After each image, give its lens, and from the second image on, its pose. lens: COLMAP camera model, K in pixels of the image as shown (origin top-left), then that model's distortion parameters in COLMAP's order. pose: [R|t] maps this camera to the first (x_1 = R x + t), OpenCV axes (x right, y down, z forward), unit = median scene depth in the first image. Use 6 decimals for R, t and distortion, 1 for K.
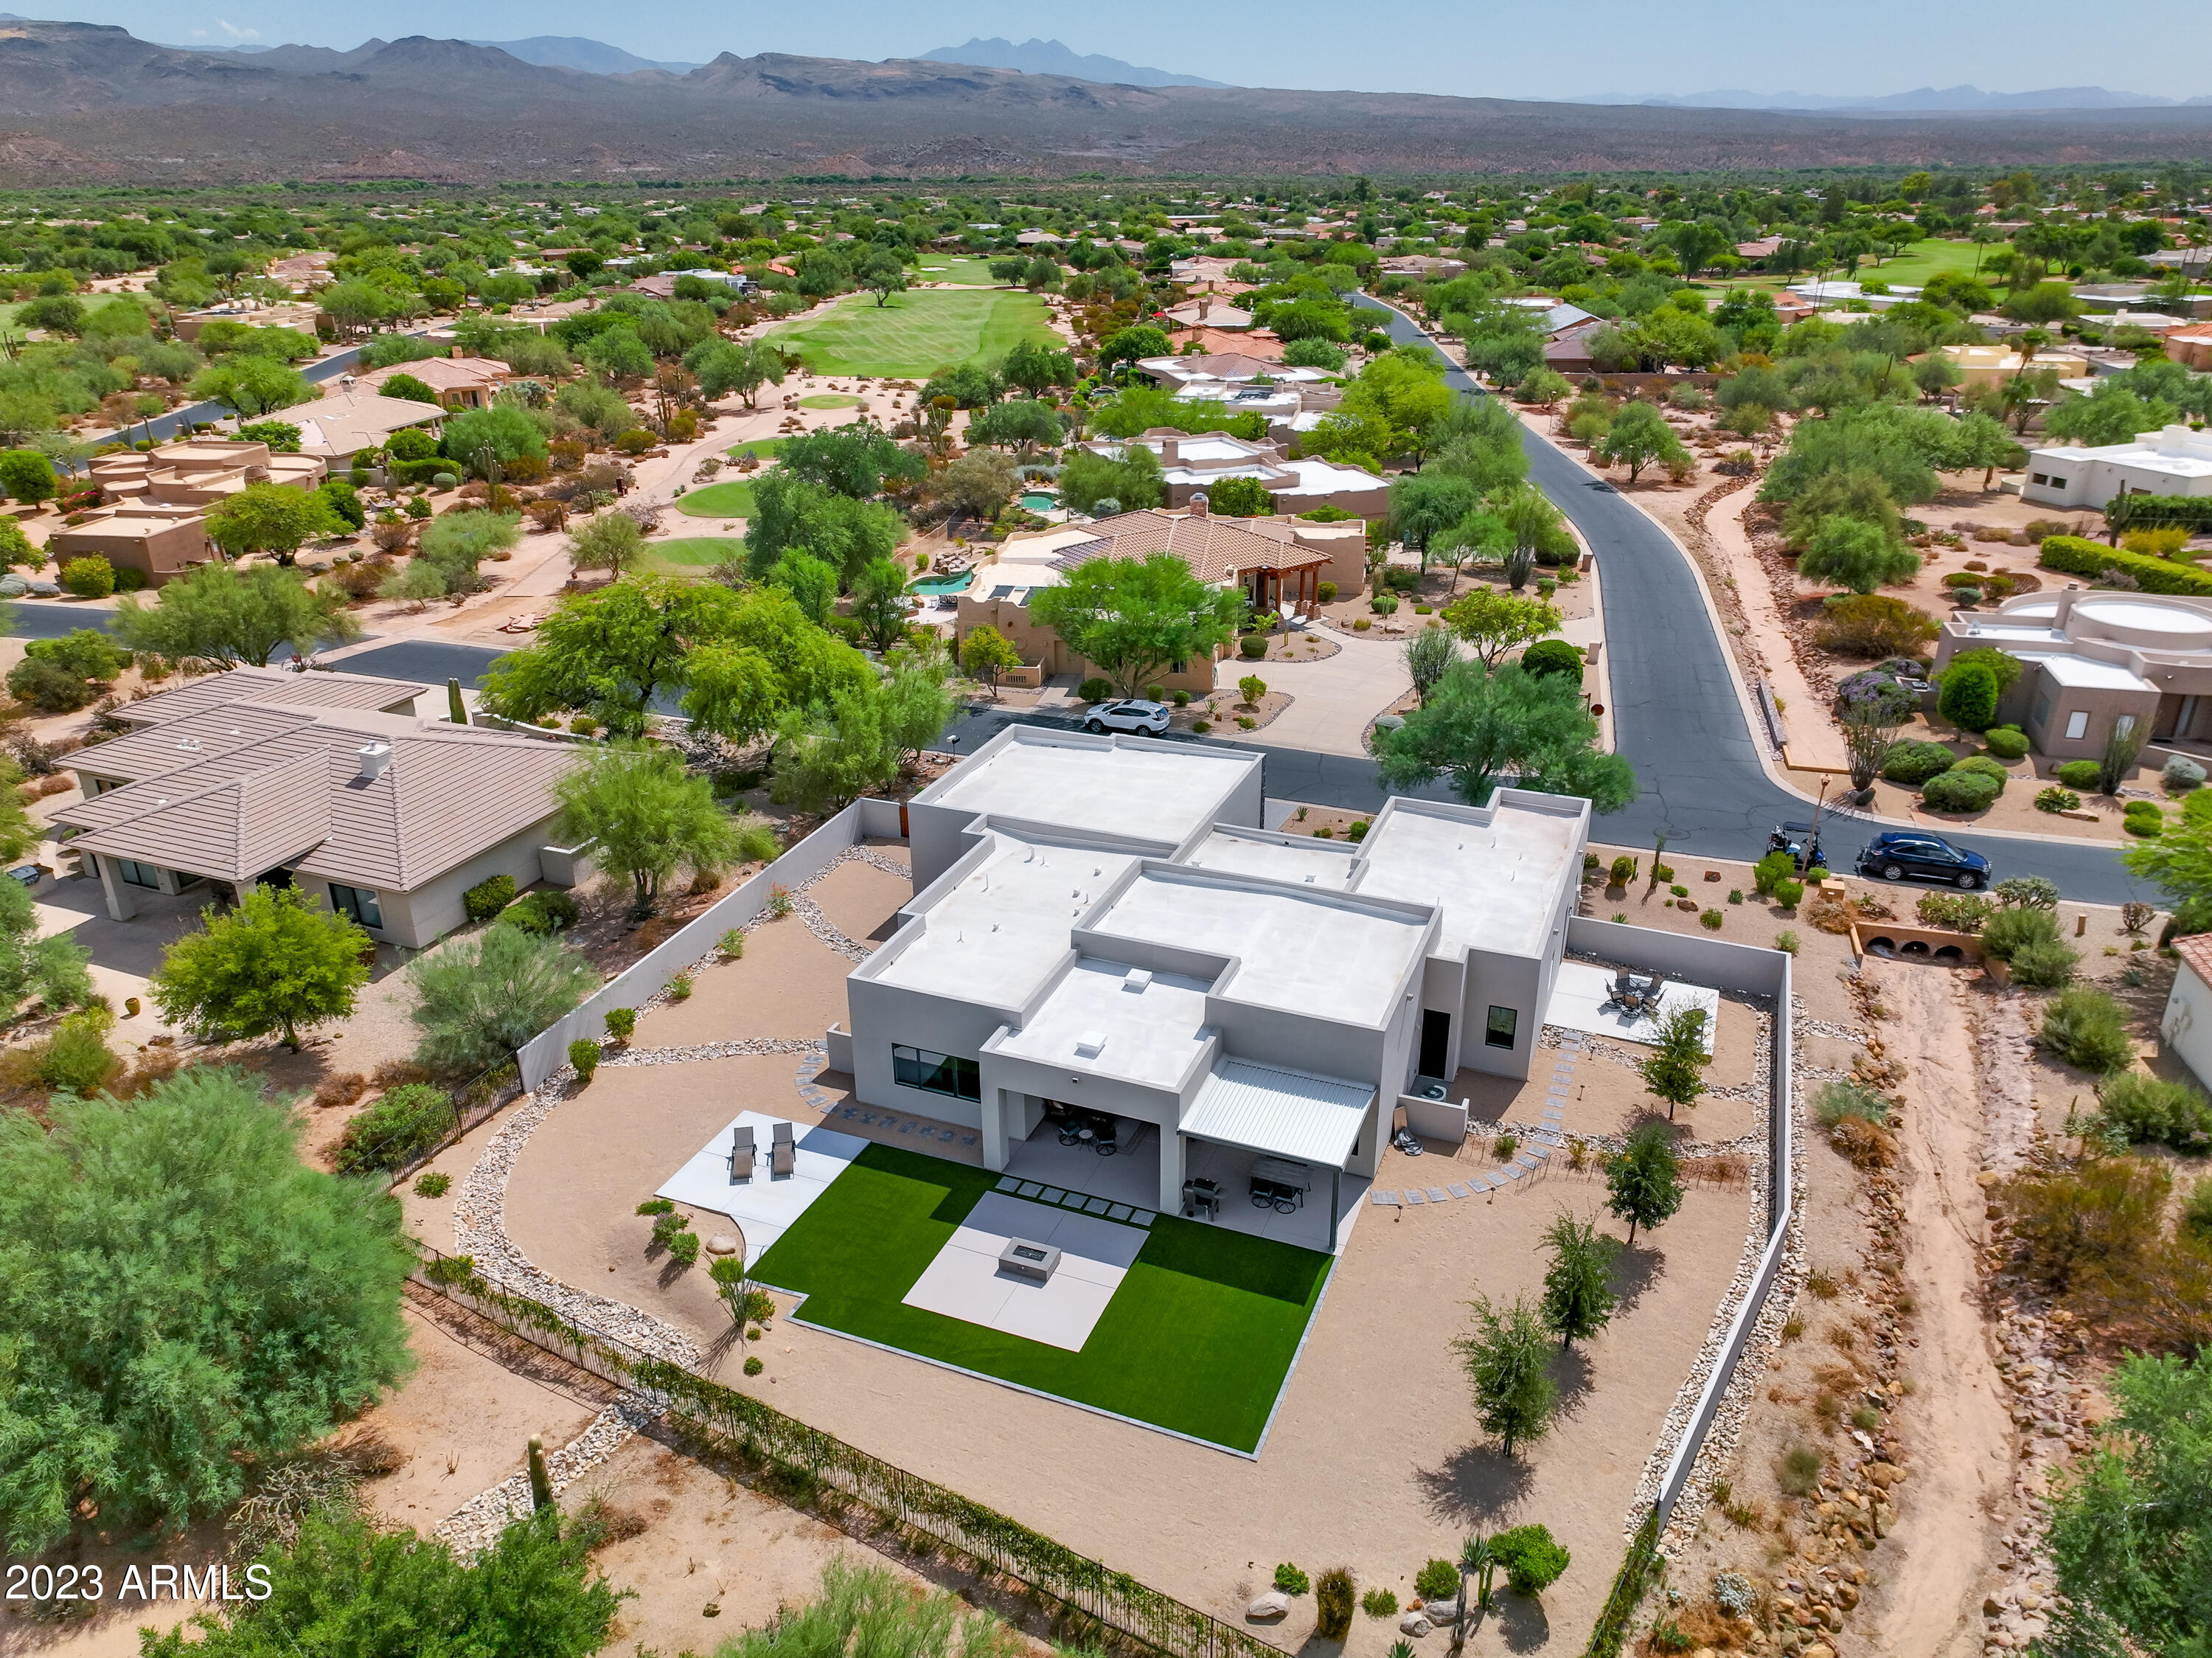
lens RADIAL K [[1546.9, 0, 1110.5], [0, 1546.9, 826.0], [0, 0, 1]] dist [0.007592, 0.010287]
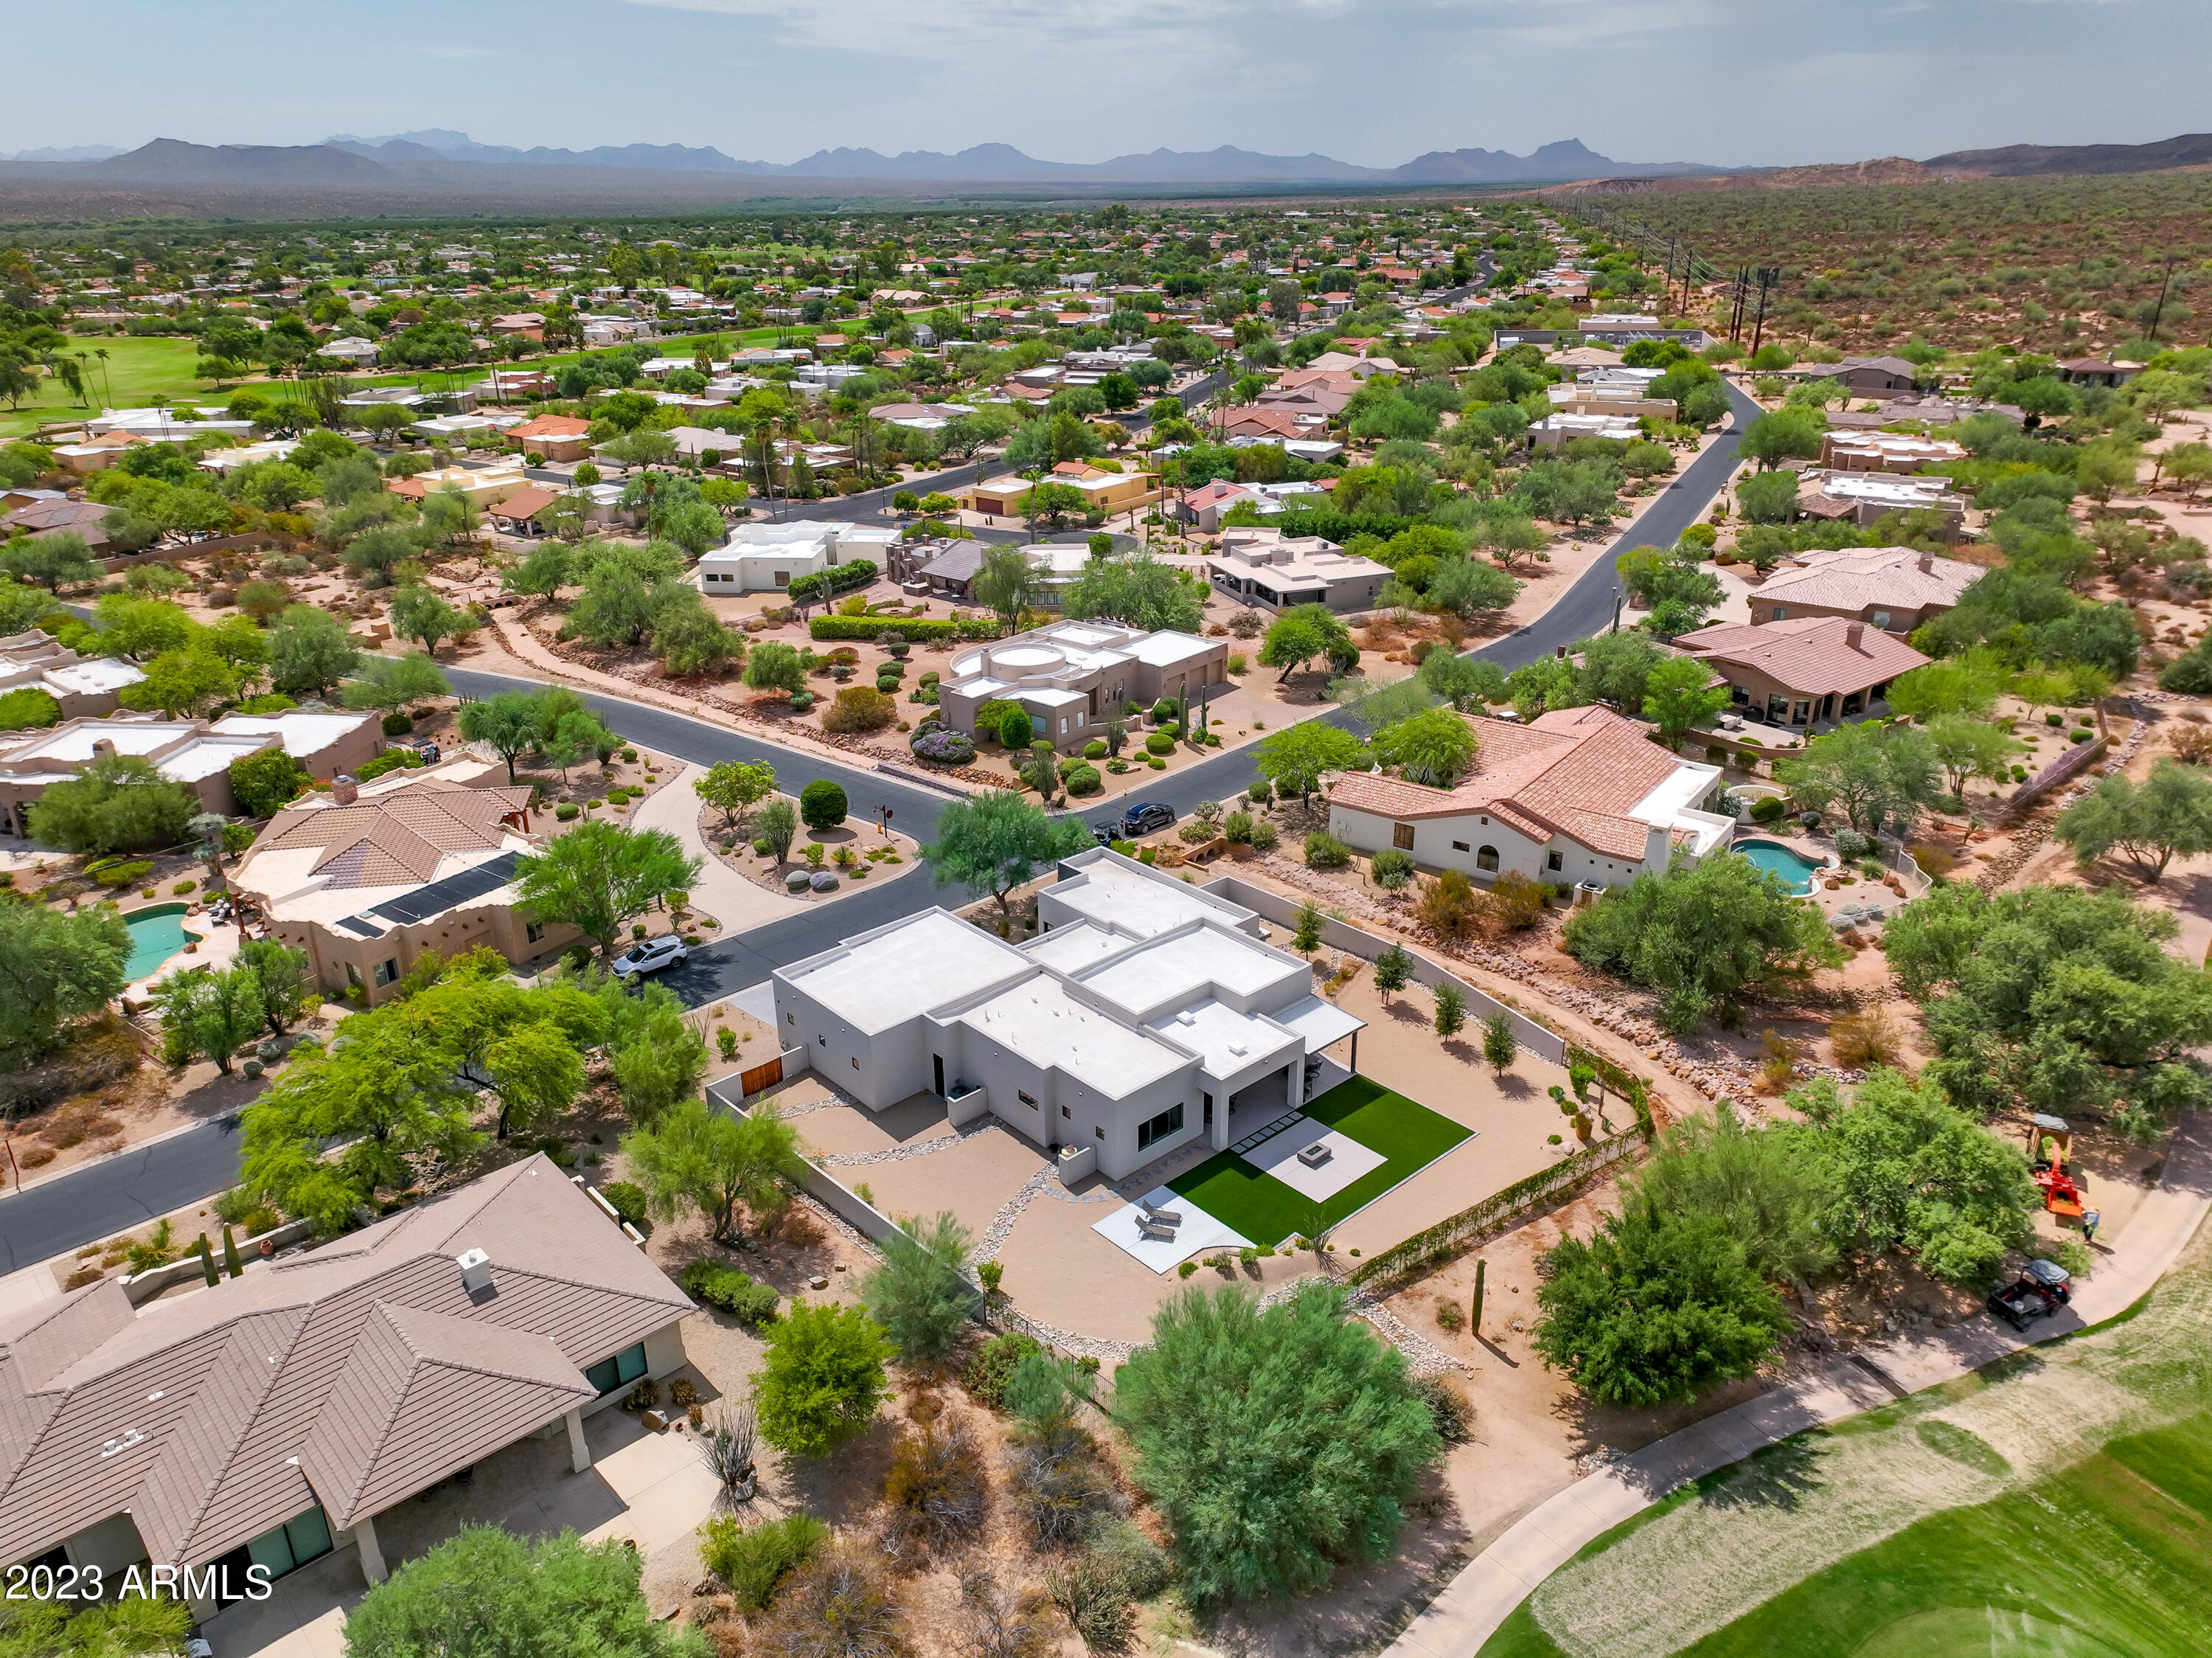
lens RADIAL K [[1546.9, 0, 1099.4], [0, 1546.9, 828.5], [0, 0, 1]] dist [0.007592, 0.010287]
pose [[0.437658, -0.348228, 0.828971, -0.801787], [0.371273, 0.909680, 0.186117, -0.260013], [-0.818909, 0.226319, 0.527416, 0.087284]]
